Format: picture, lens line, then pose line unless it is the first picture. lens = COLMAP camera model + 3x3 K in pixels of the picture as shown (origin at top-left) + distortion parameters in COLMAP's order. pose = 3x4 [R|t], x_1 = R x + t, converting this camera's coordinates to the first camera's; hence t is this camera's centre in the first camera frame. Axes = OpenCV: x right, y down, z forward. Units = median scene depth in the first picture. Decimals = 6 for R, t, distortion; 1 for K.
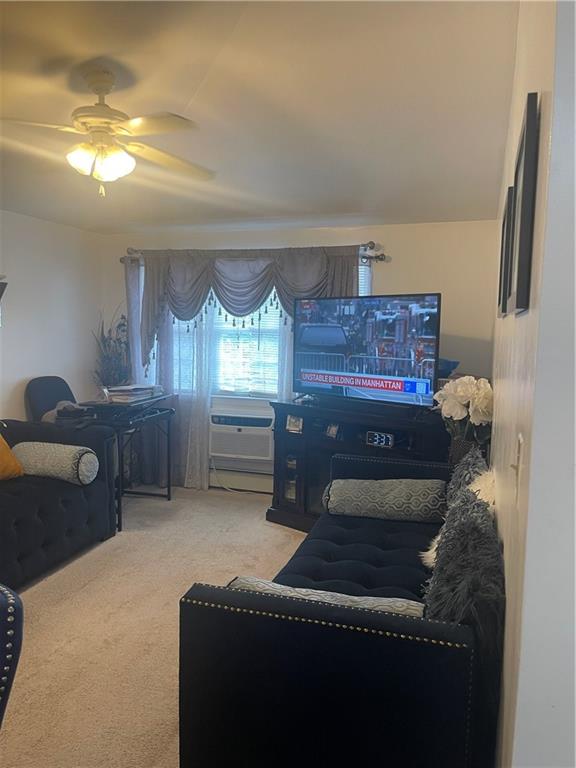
lens RADIAL K [[581.5, 0, 281.7], [0, 581.5, 400.1], [0, 0, 1]] dist [0.056085, -0.085680]
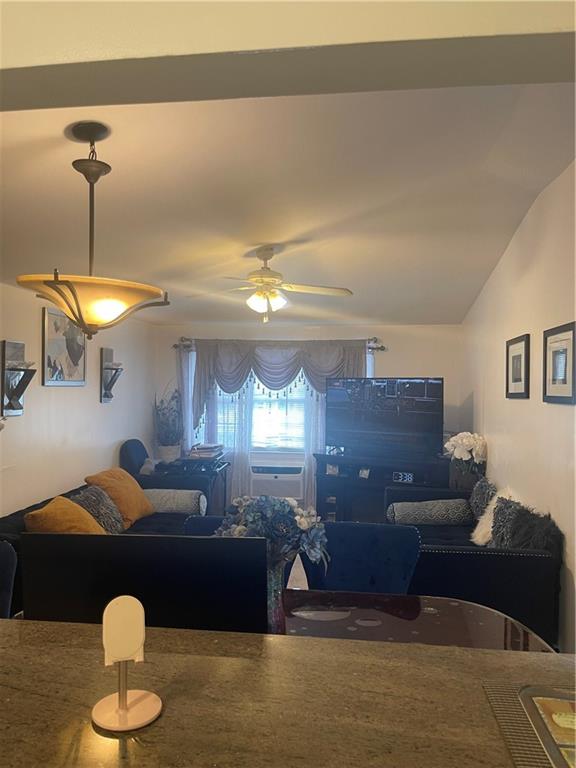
lens RADIAL K [[581.5, 0, 284.5], [0, 581.5, 386.8], [0, 0, 1]] dist [0.056085, -0.085680]
pose [[0.983214, -0.006268, 0.182347, -0.288643], [0.028434, 0.992463, -0.119201, 0.006949], [-0.180226, 0.122385, 0.975982, -0.286794]]
